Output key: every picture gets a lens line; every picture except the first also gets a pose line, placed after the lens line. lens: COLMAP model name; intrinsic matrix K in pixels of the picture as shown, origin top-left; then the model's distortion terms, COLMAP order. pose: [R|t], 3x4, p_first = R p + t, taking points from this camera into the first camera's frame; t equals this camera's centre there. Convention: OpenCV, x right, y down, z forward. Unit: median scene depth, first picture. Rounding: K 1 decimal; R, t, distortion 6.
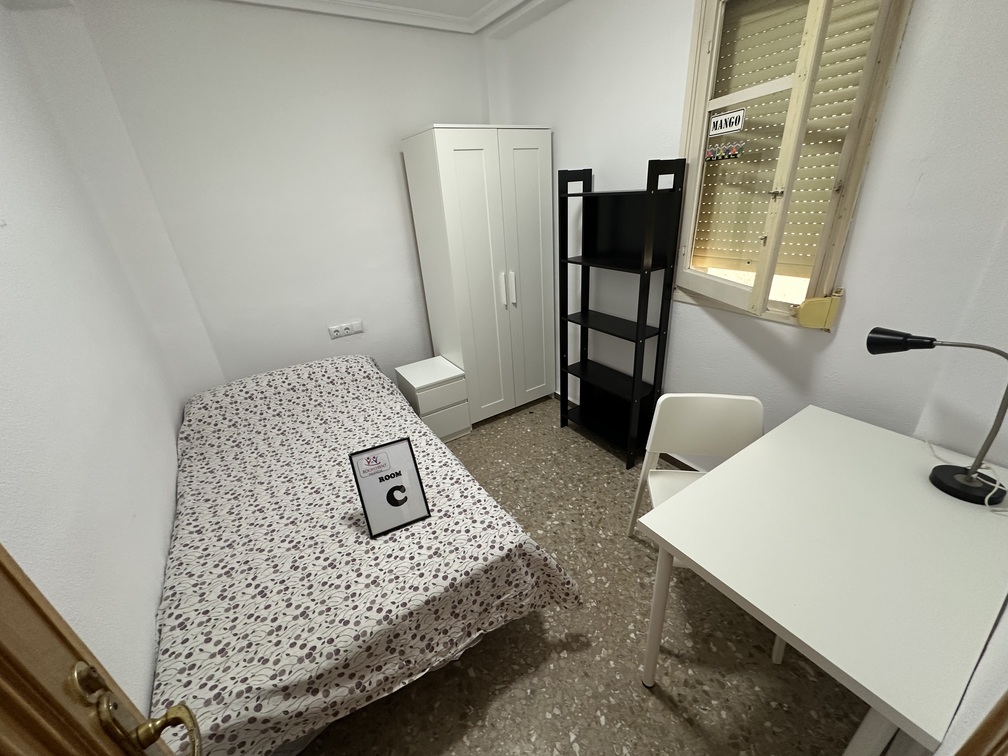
lens RADIAL K [[401.8, 0, 506.0], [0, 401.8, 379.1], [0, 0, 1]] dist [-0.001055, 0.000081]
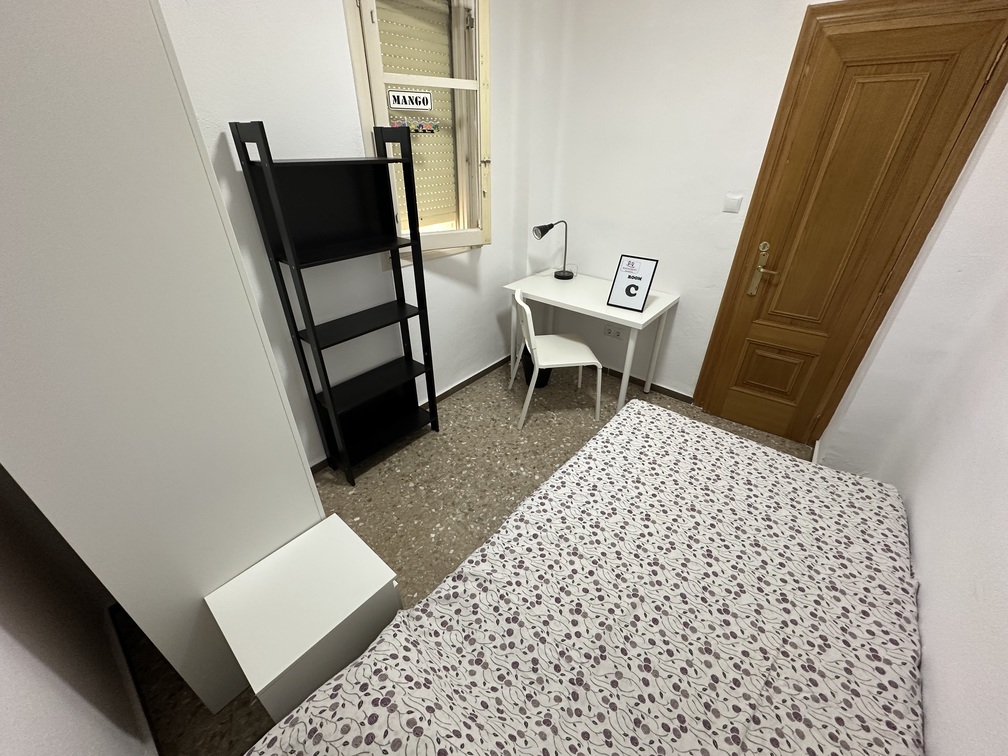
lens RADIAL K [[408.6, 0, 502.9], [0, 408.6, 396.4], [0, 0, 1]] dist [0.000570, 0.000021]
pose [[-0.308895, -0.444976, 0.840583, -0.910821], [0.425983, 0.725473, 0.540580, -0.522704], [-0.850366, 0.525057, -0.034543, 1.229178]]
